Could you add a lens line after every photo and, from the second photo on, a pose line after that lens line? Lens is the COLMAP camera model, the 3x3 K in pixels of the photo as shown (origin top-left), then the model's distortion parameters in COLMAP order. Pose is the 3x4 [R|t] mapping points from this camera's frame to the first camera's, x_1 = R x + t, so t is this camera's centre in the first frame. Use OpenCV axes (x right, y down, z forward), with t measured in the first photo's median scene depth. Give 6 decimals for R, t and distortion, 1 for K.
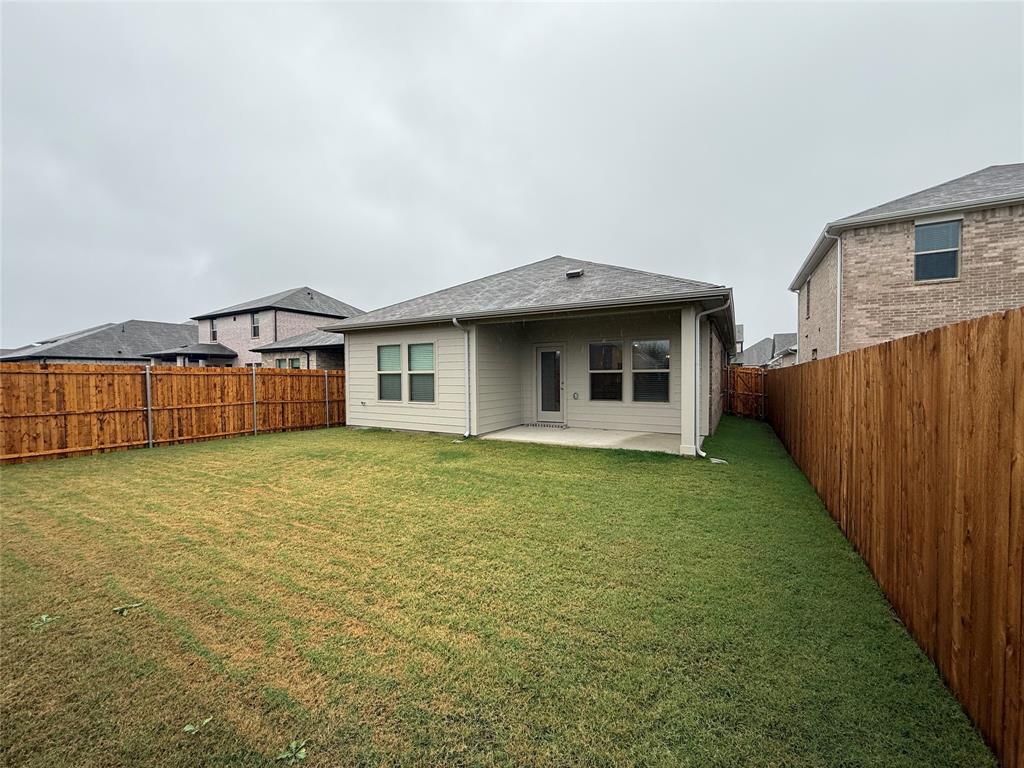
lens RADIAL K [[405.4, 0, 514.1], [0, 405.4, 382.1], [0, 0, 1]] dist [-0.000165, -0.000030]
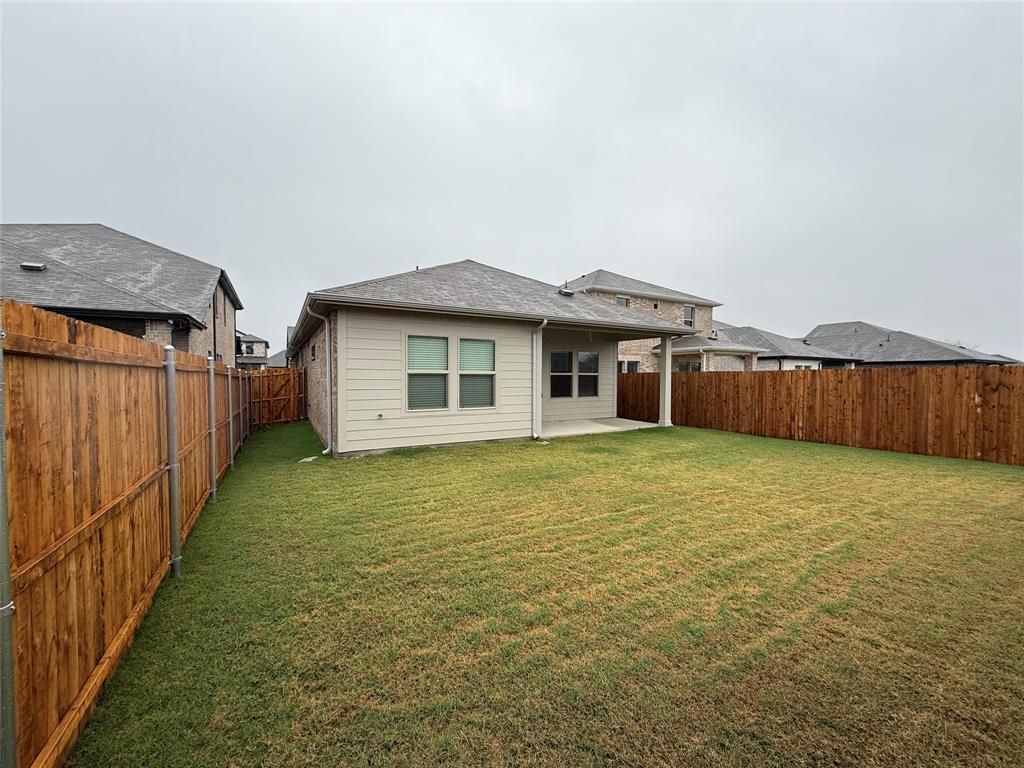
lens RADIAL K [[405.4, 0, 515.4], [0, 405.4, 387.6], [0, 0, 1]] dist [-0.000165, -0.000030]
pose [[0.516077, -0.017052, 0.856372, -0.920716], [0.009902, 0.999854, 0.013942, -0.003930], [-0.856485, 0.001285, 0.516171, 0.488526]]
